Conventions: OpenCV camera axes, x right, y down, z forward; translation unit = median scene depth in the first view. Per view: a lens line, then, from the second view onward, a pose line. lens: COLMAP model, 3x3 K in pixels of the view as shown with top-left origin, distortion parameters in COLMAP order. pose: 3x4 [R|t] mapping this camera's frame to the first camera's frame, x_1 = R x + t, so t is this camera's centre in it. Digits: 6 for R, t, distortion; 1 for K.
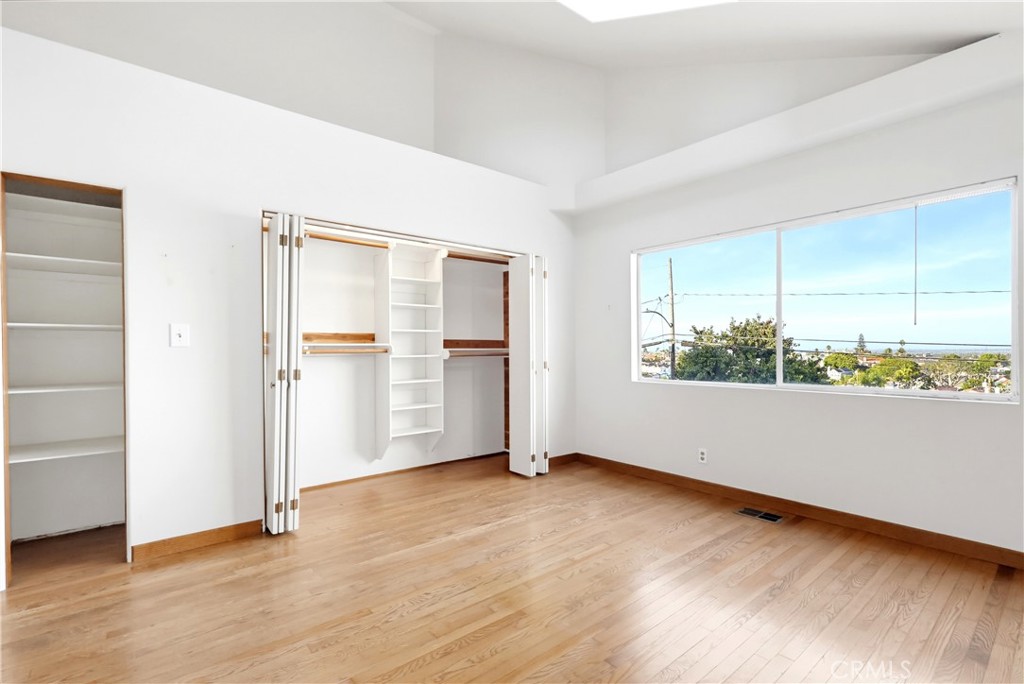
lens RADIAL K [[487.7, 0, 512.7], [0, 487.7, 359.6], [0, 0, 1]] dist [-0.000881, -0.000191]
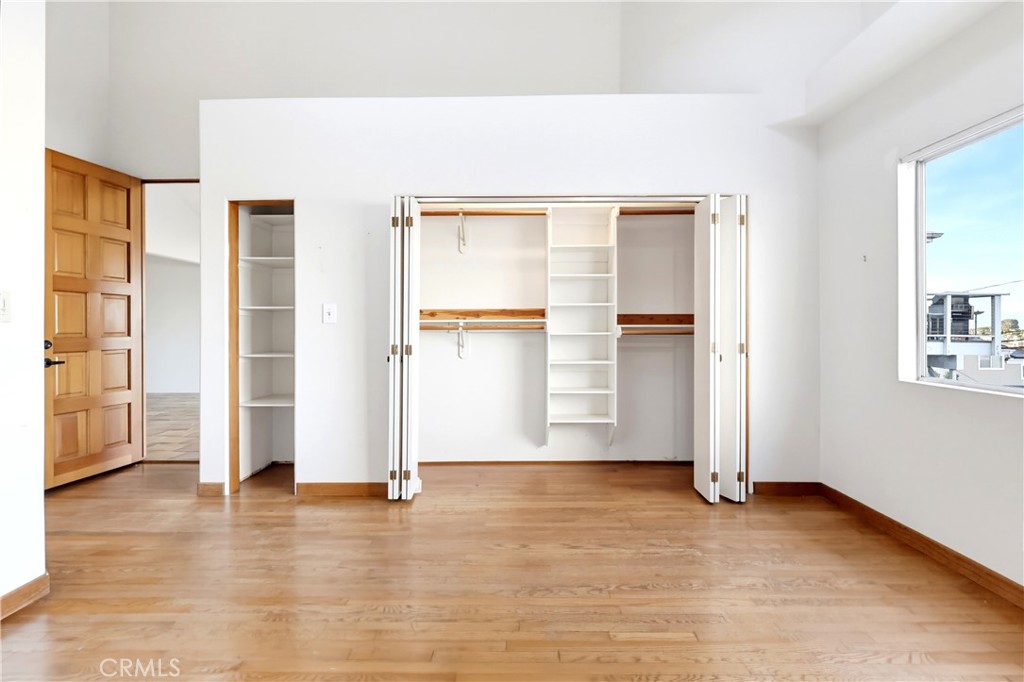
lens RADIAL K [[500.0, 0, 511.9], [0, 500.0, 333.5], [0, 0, 1]] dist [0.000786, 0.000098]
pose [[0.753155, 0.010625, -0.657757, 0.307049], [-0.015428, 0.999880, -0.001513, -0.004103], [0.657662, 0.011287, 0.753229, 0.251209]]
